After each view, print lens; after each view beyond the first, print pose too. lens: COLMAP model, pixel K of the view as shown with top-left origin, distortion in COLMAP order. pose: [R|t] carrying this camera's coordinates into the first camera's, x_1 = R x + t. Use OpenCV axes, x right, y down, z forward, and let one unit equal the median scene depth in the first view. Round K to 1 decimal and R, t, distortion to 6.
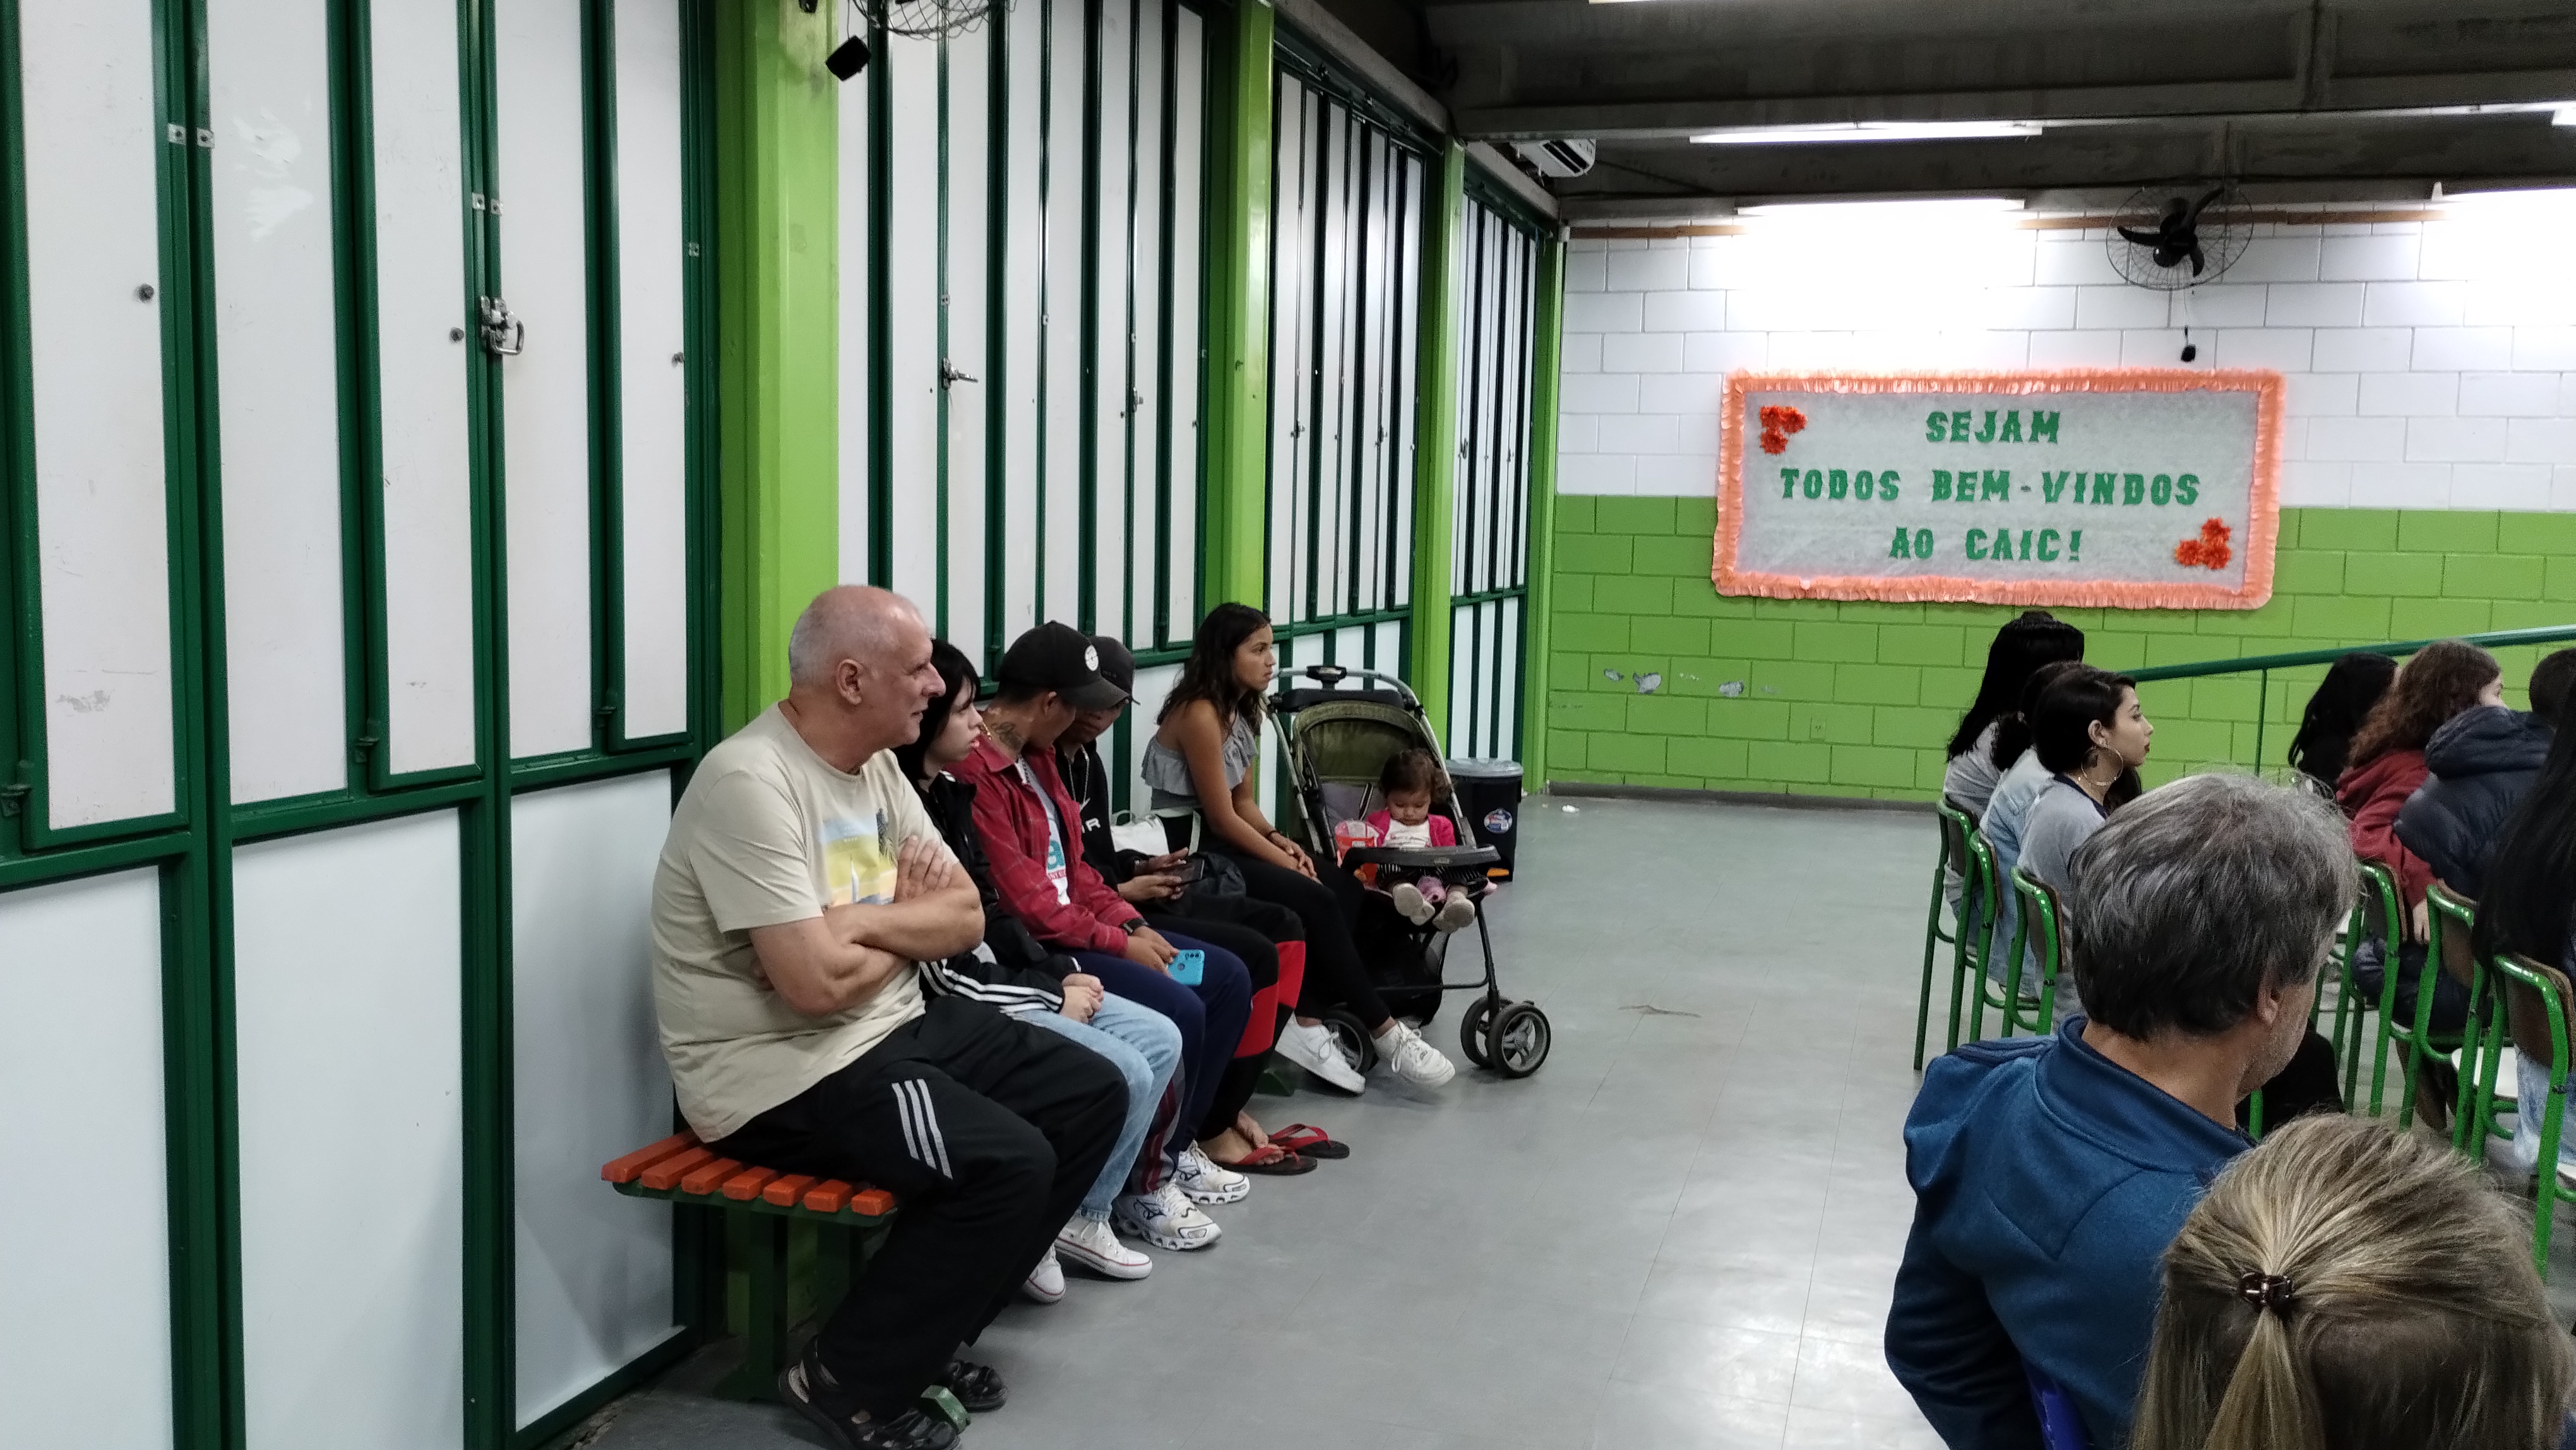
lens RADIAL K [[2121.5, 0, 1284.9], [0, 2121.5, 707.2], [0, 0, 1]] dist [0.060698, -0.069558]
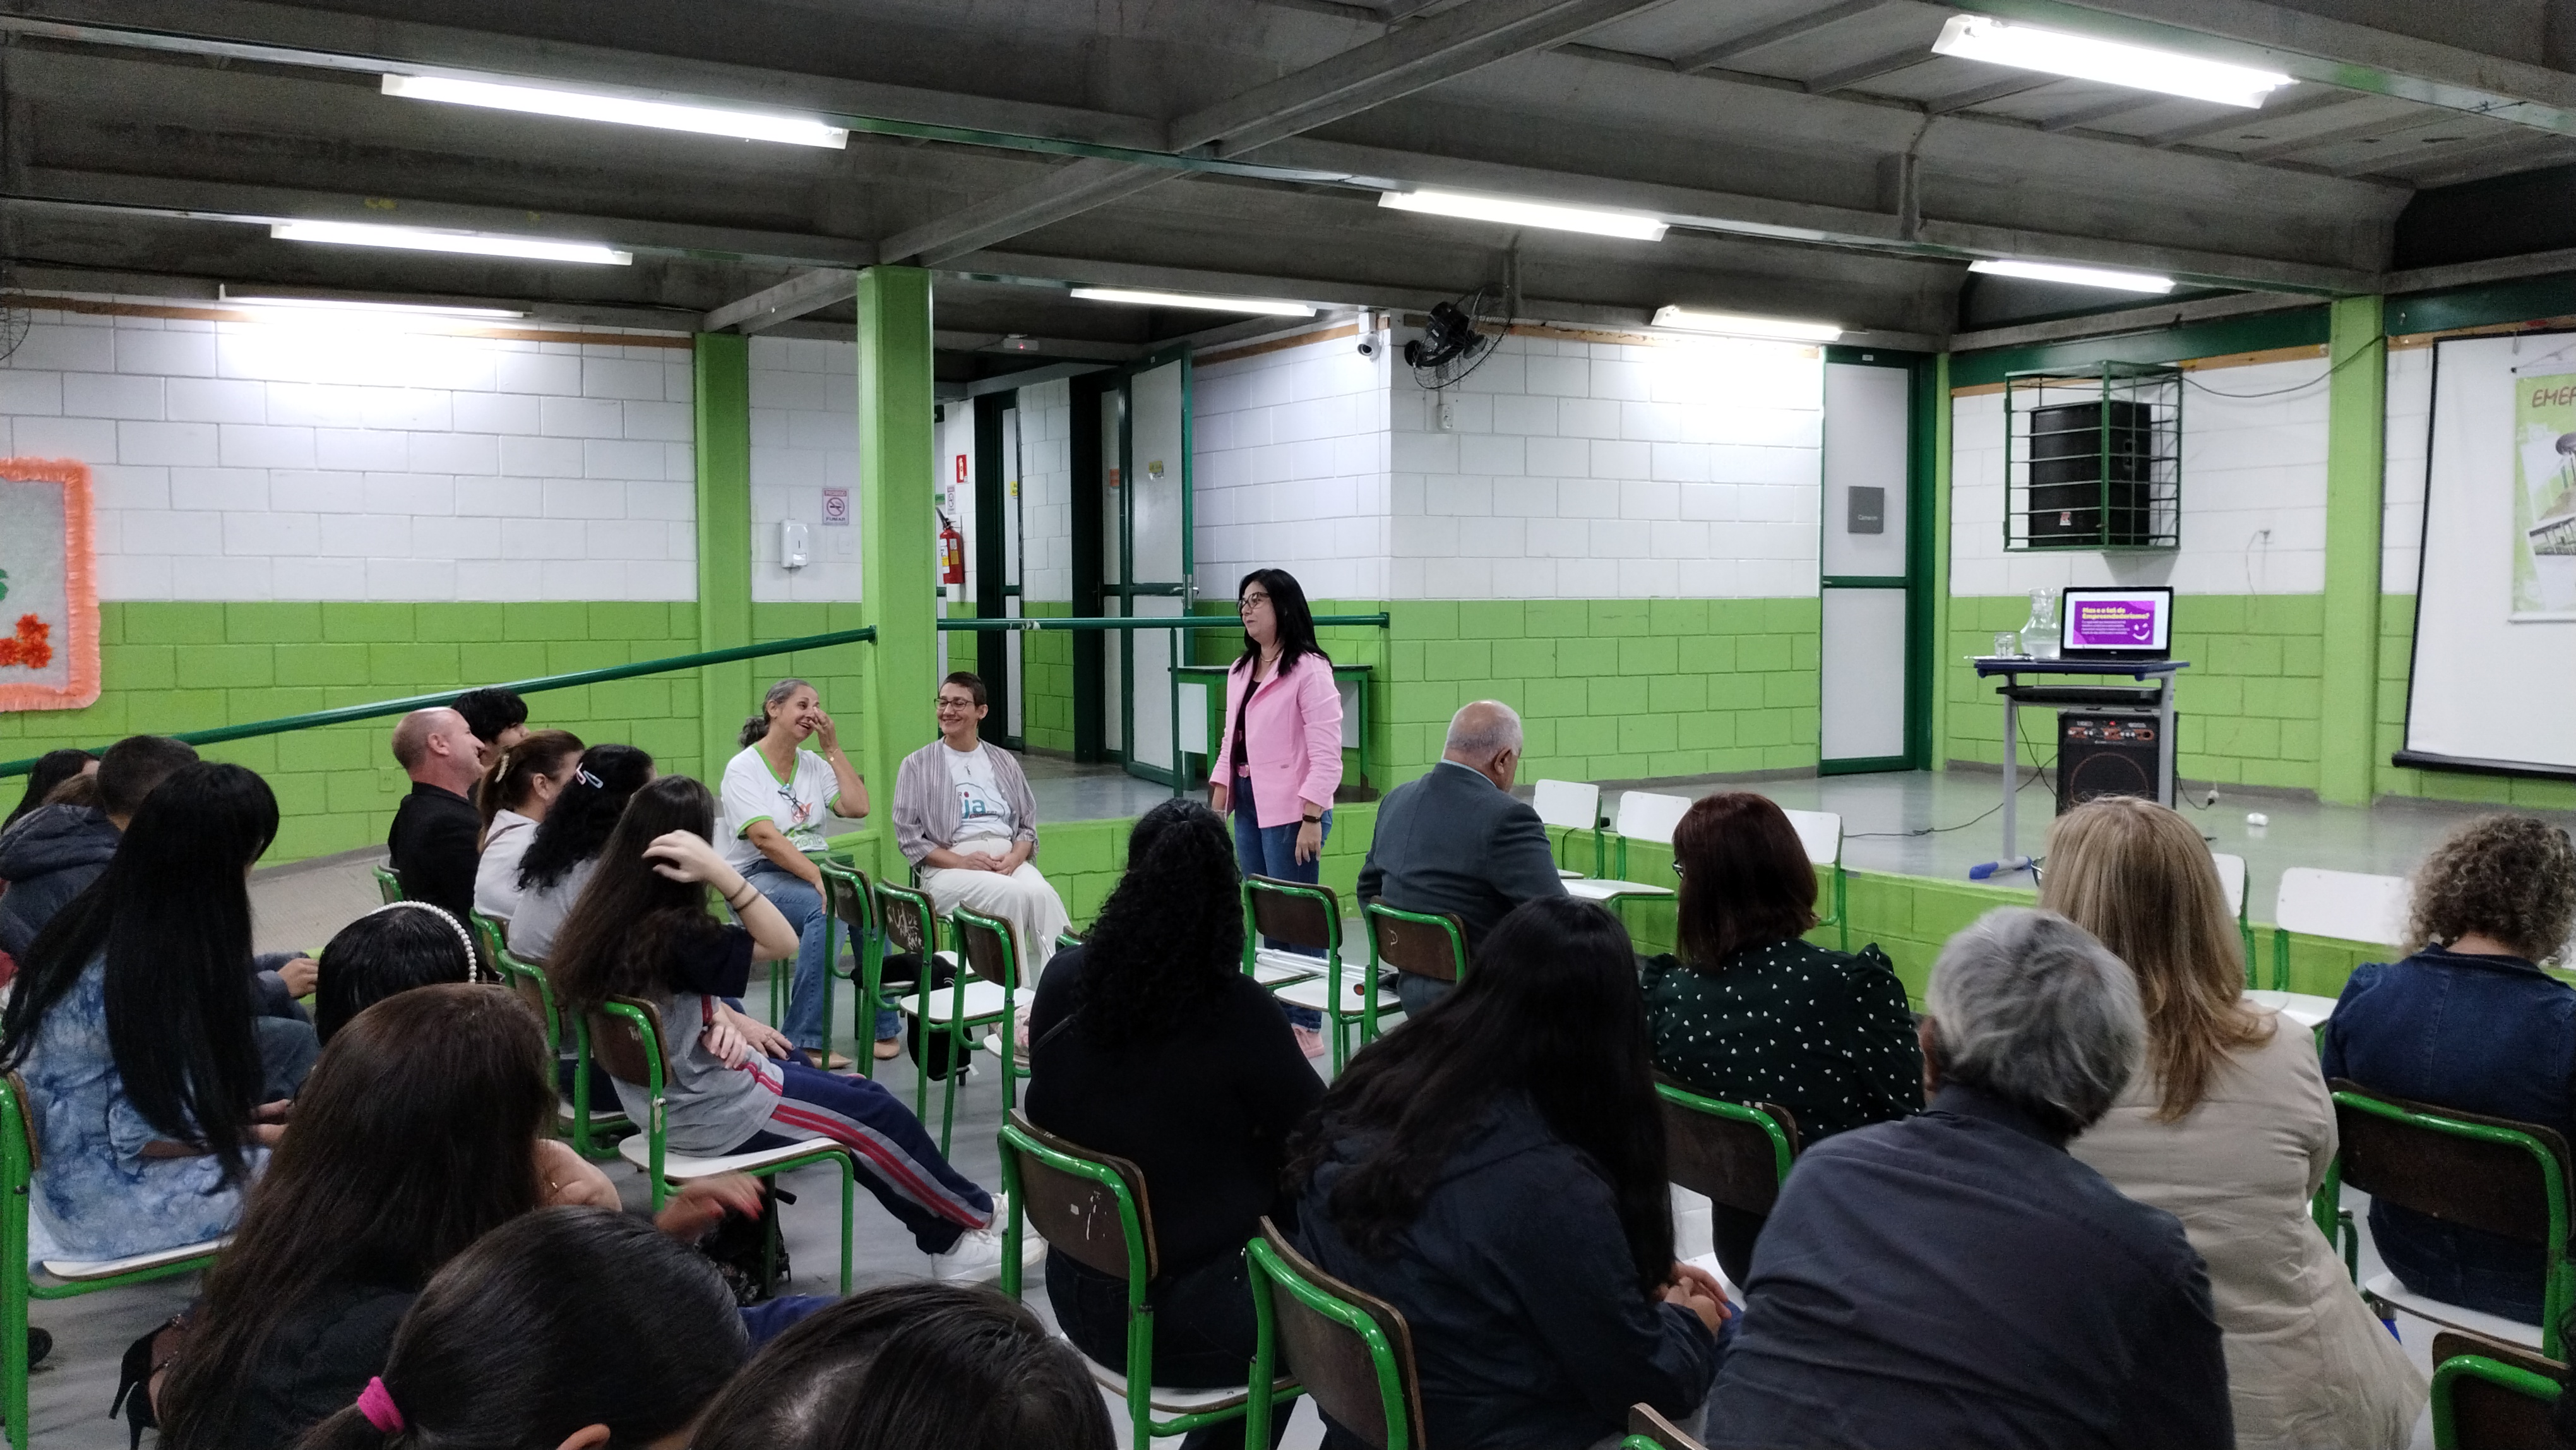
lens RADIAL K [[2121.5, 0, 1284.9], [0, 2121.5, 707.2], [0, 0, 1]] dist [0.060698, -0.069558]
pose [[0.665183, -0.057289, 0.744479, 0.092857], [0.087717, 0.996144, -0.001719, 0.002828], [-0.741510, 0.066447, 0.667644, -0.042584]]
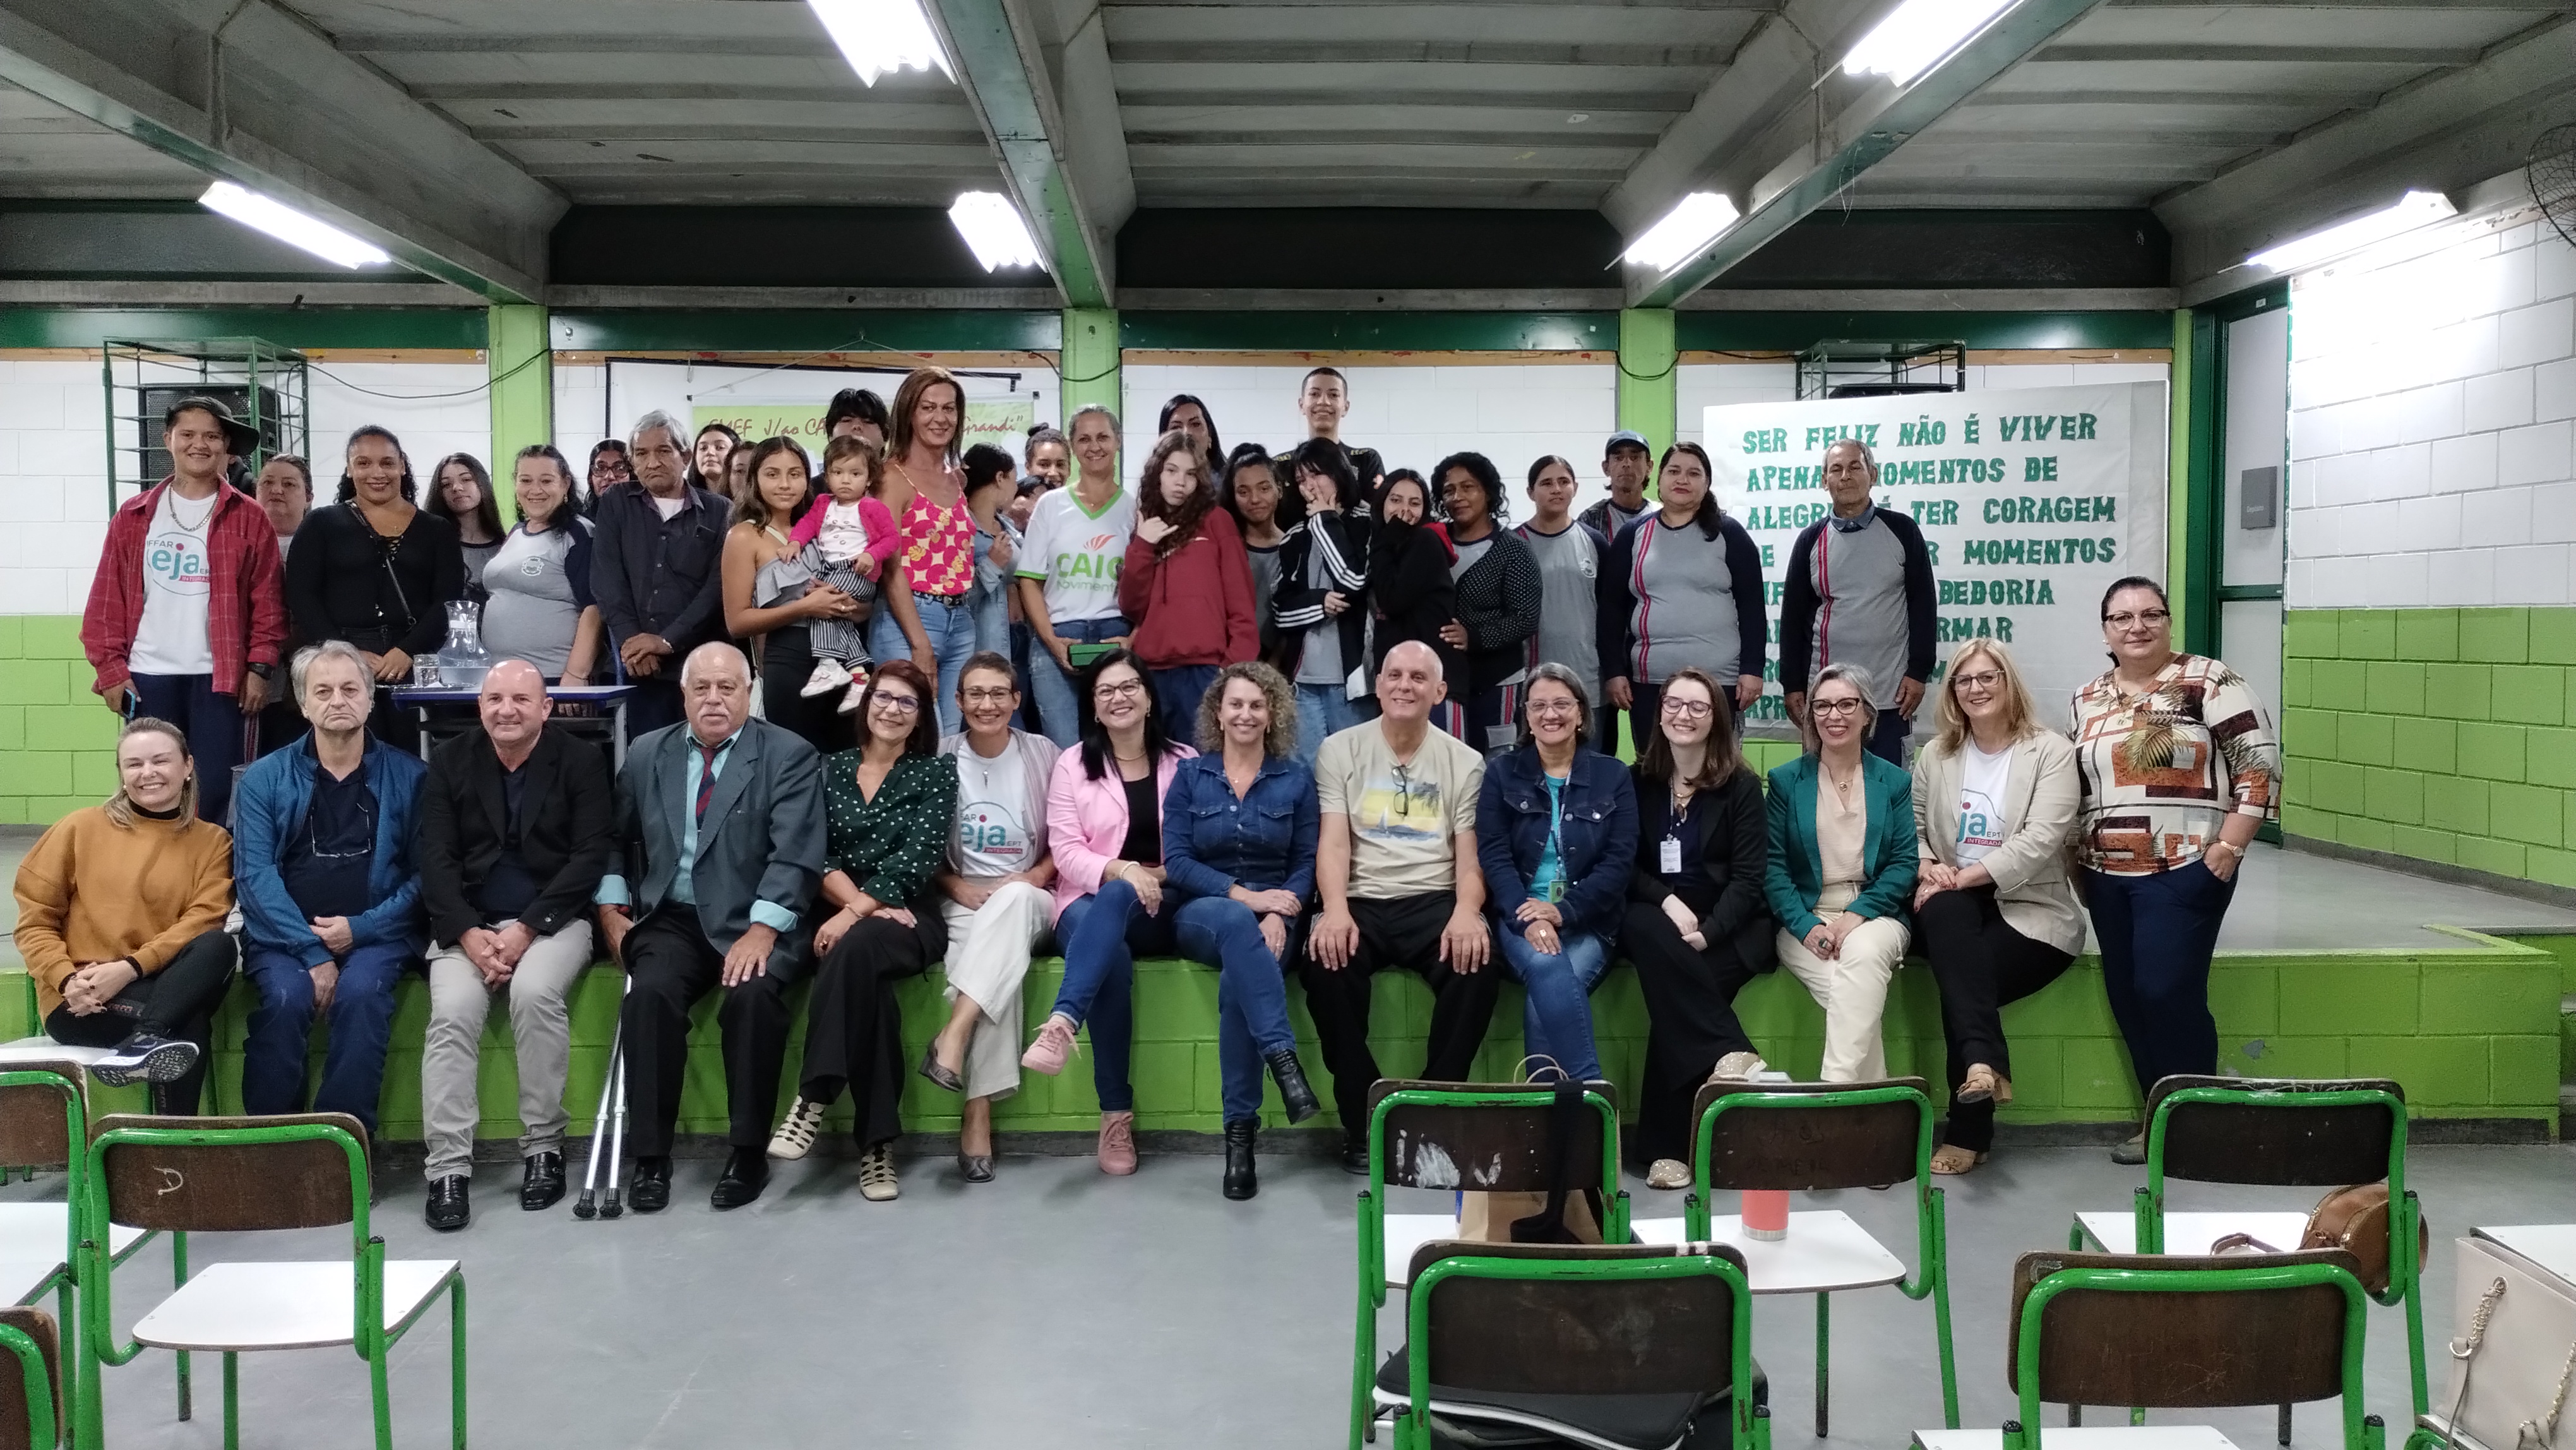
lens RADIAL K [[2121.5, 0, 1284.9], [0, 2121.5, 707.2], [0, 0, 1]] dist [0.060698, -0.069558]
pose [[-0.323987, -0.052932, 0.944580, 0.162511], [0.087484, 0.992479, 0.085623, -0.019192], [-0.942008, 0.110377, -0.316920, 0.240455]]
